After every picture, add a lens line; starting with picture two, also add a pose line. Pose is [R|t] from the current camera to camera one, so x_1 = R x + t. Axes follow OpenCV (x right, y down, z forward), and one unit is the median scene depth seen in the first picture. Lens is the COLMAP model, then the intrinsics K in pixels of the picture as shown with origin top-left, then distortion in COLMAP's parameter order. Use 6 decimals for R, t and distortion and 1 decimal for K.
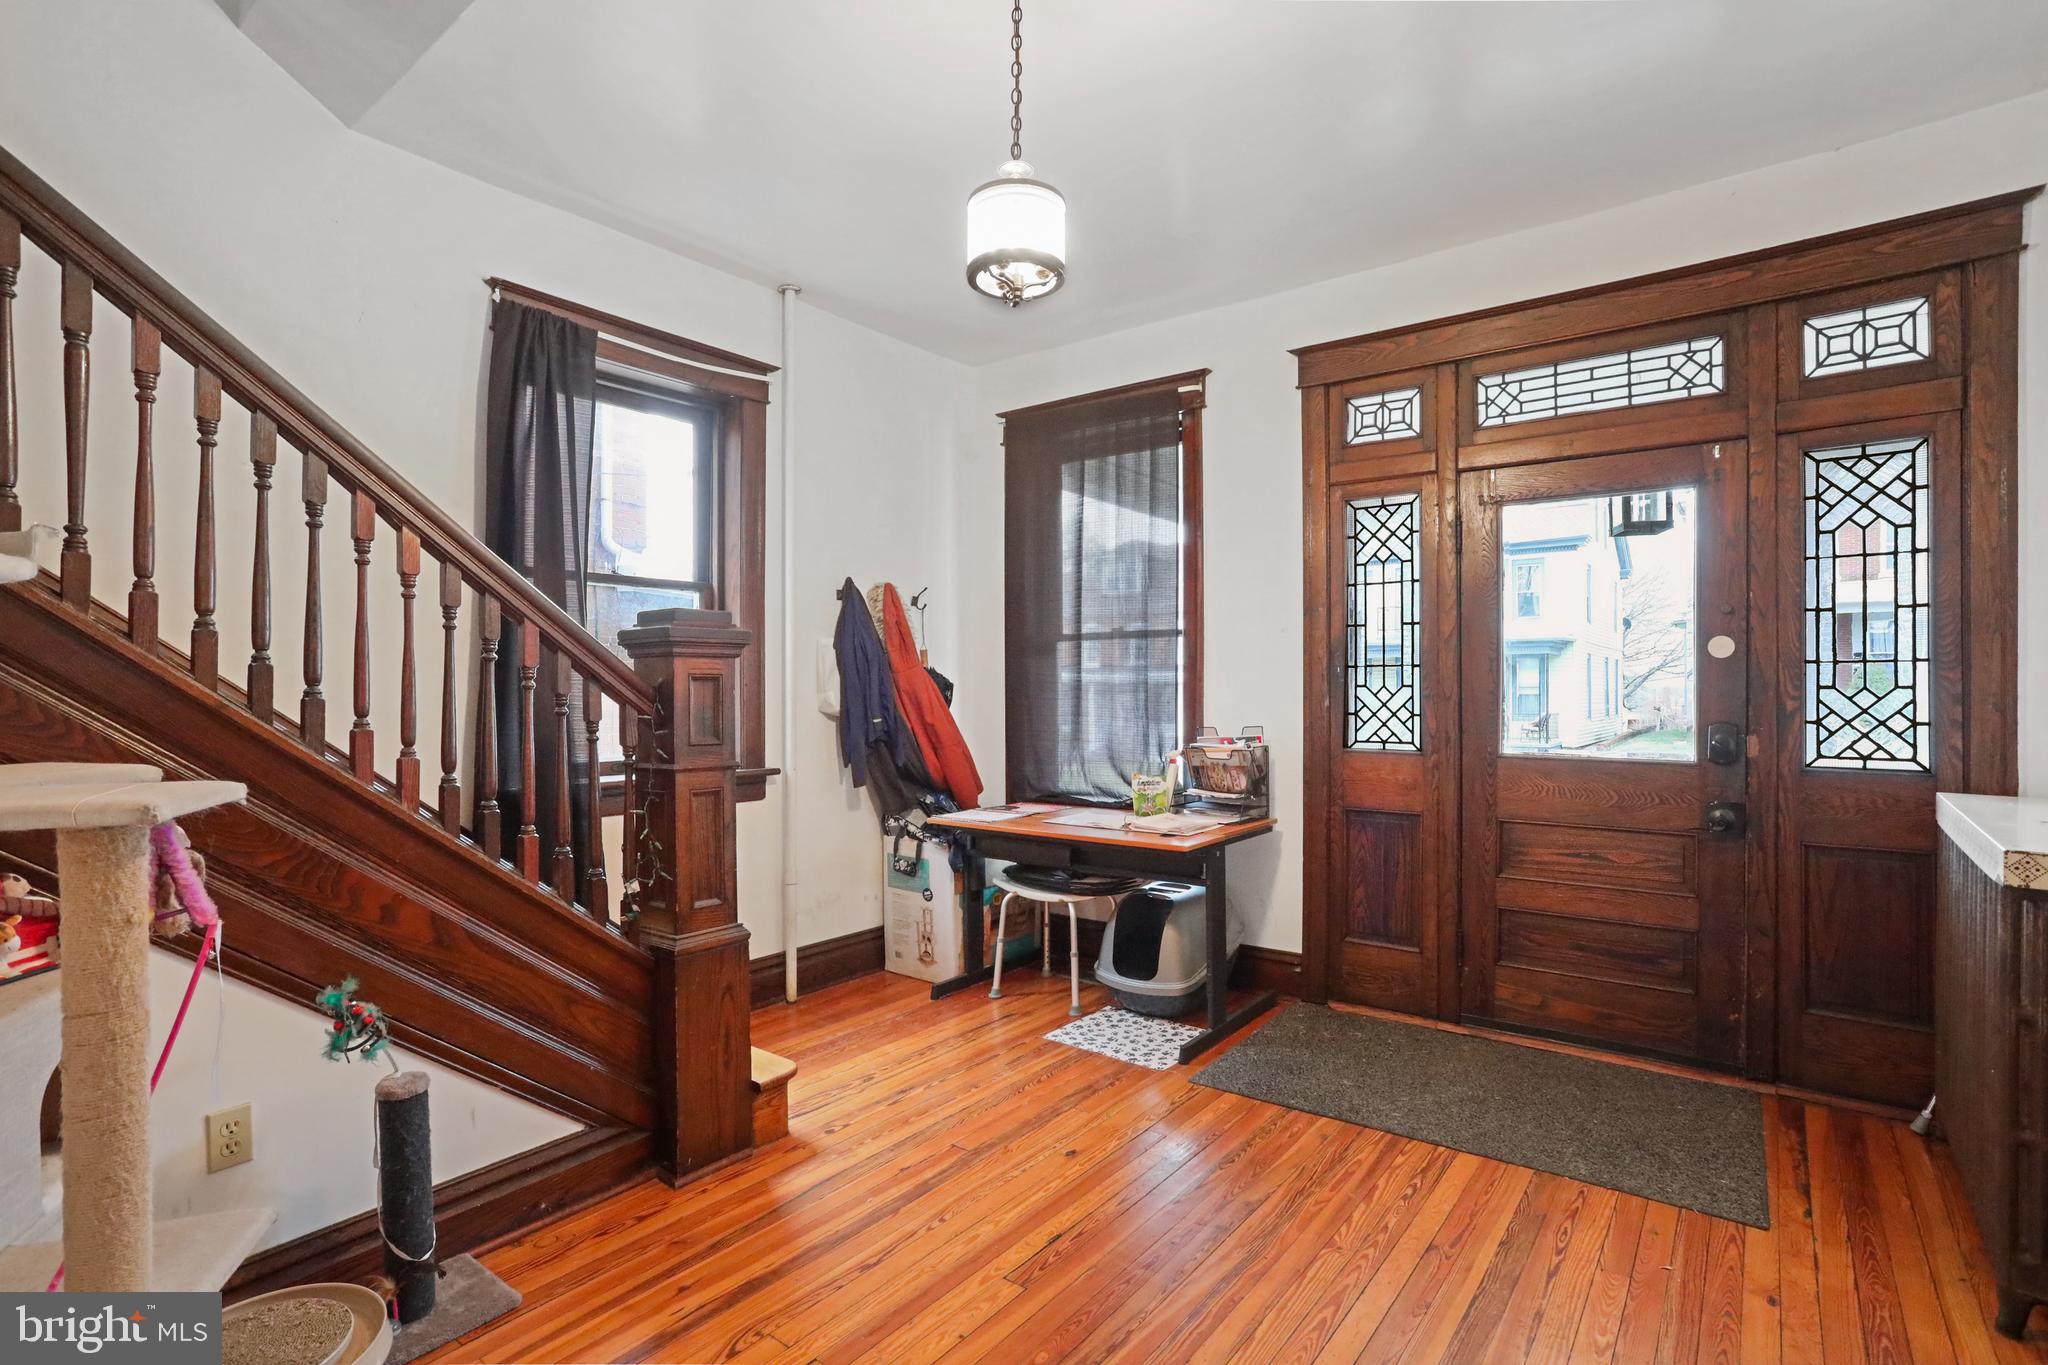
lens RADIAL K [[1013.1, 0, 1011.7], [0, 1013.1, 699.7], [0, 0, 1]] dist [-0.056643, 0.043529]
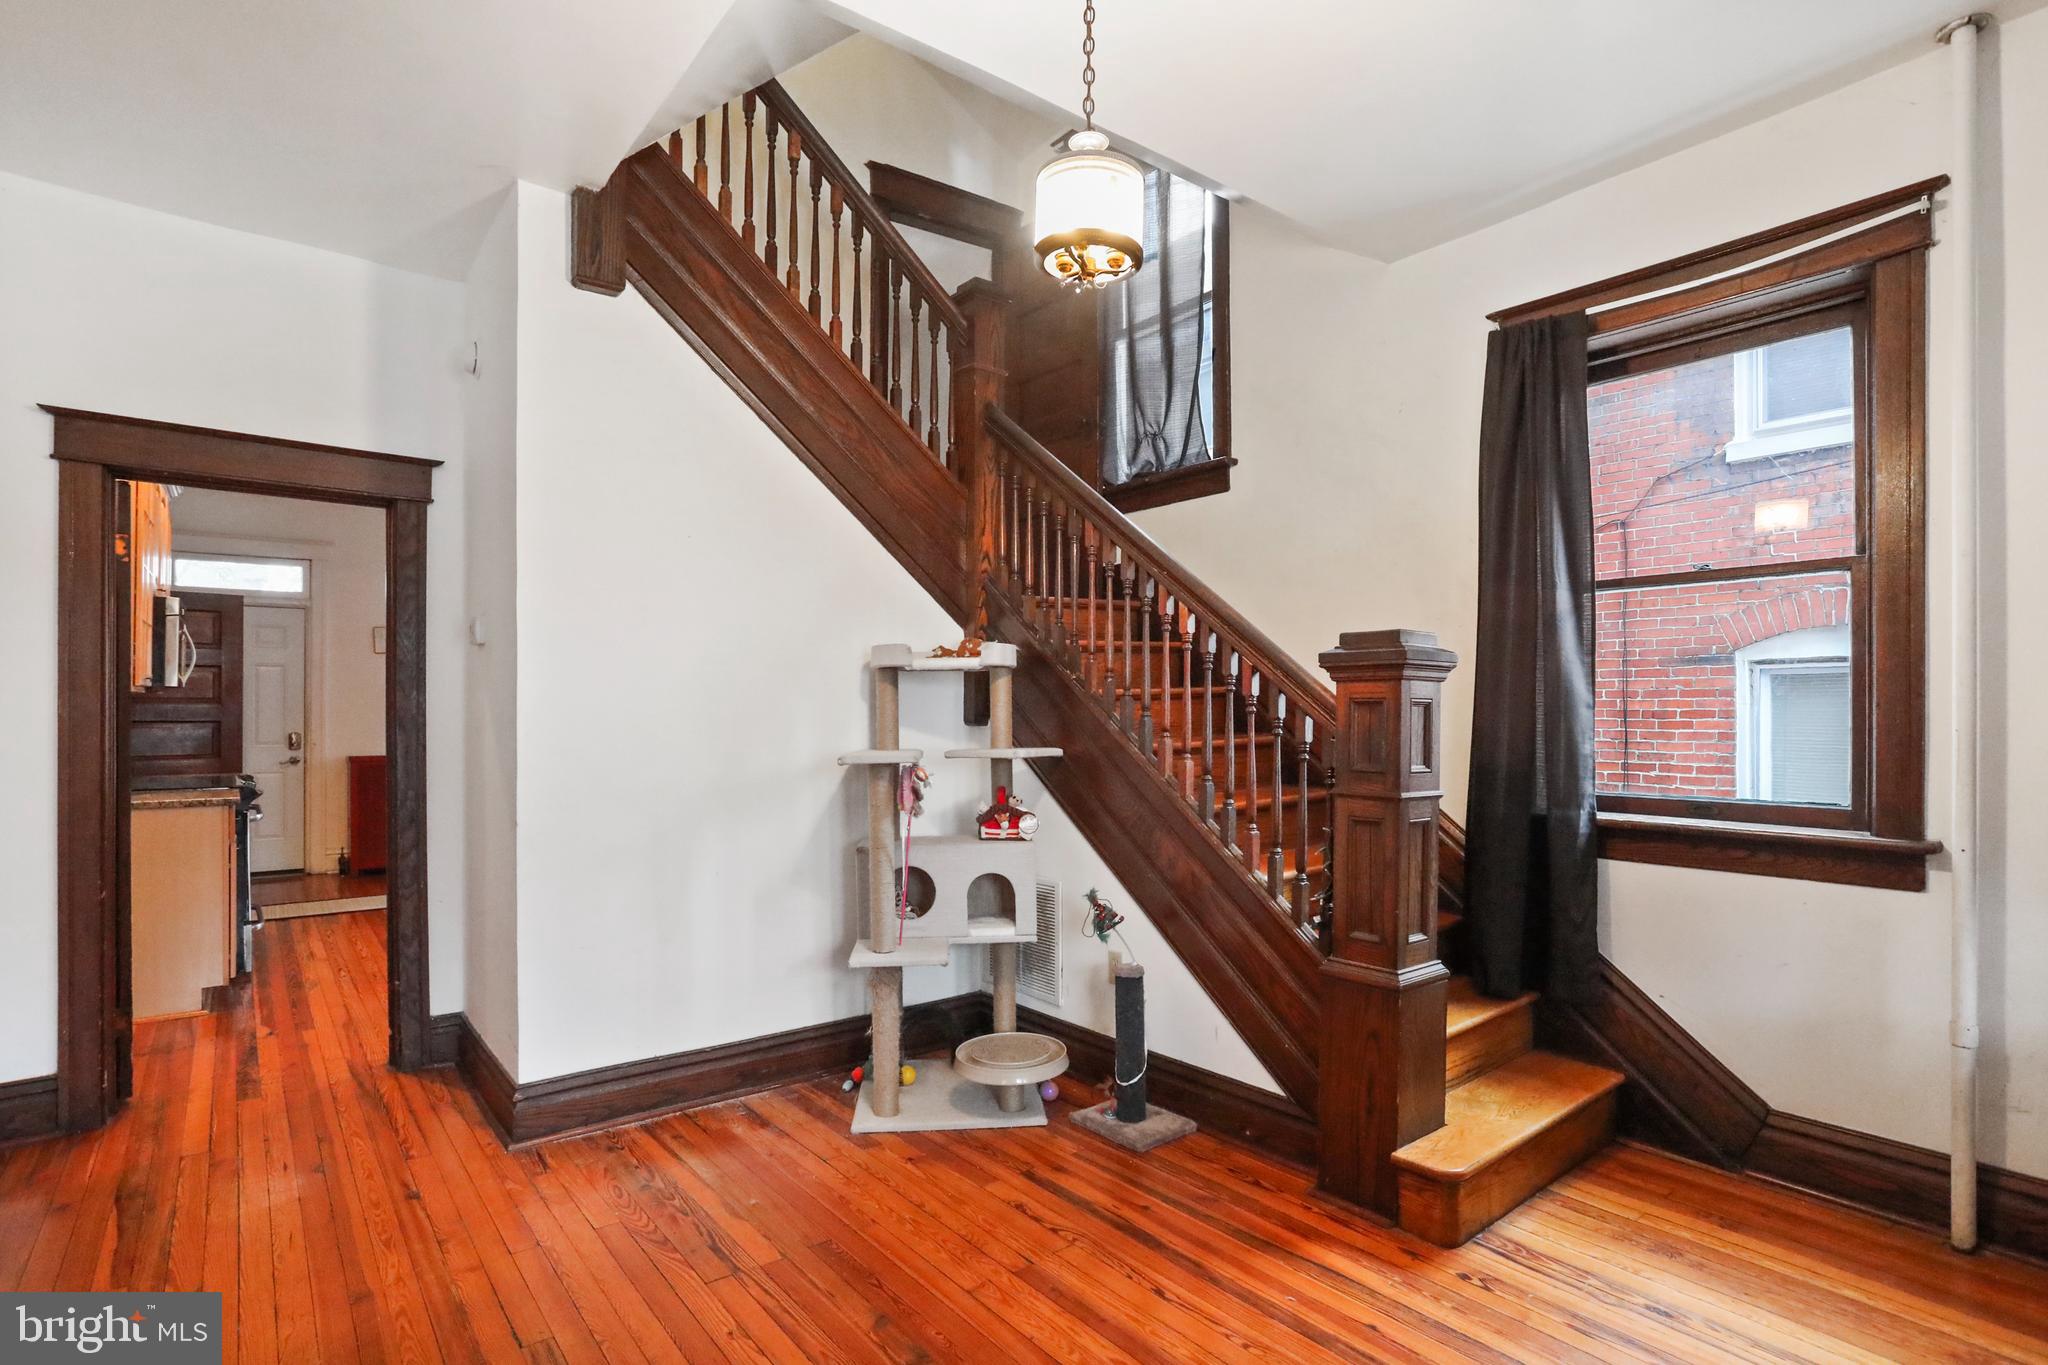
lens RADIAL K [[1013.1, 0, 1011.7], [0, 1013.1, 699.7], [0, 0, 1]] dist [-0.056643, 0.043529]
pose [[-0.238302, 0.004726, -0.971180, 0.716550], [-0.005403, 0.999966, 0.006192, -0.028811], [0.971176, 0.006723, -0.238268, 0.905240]]
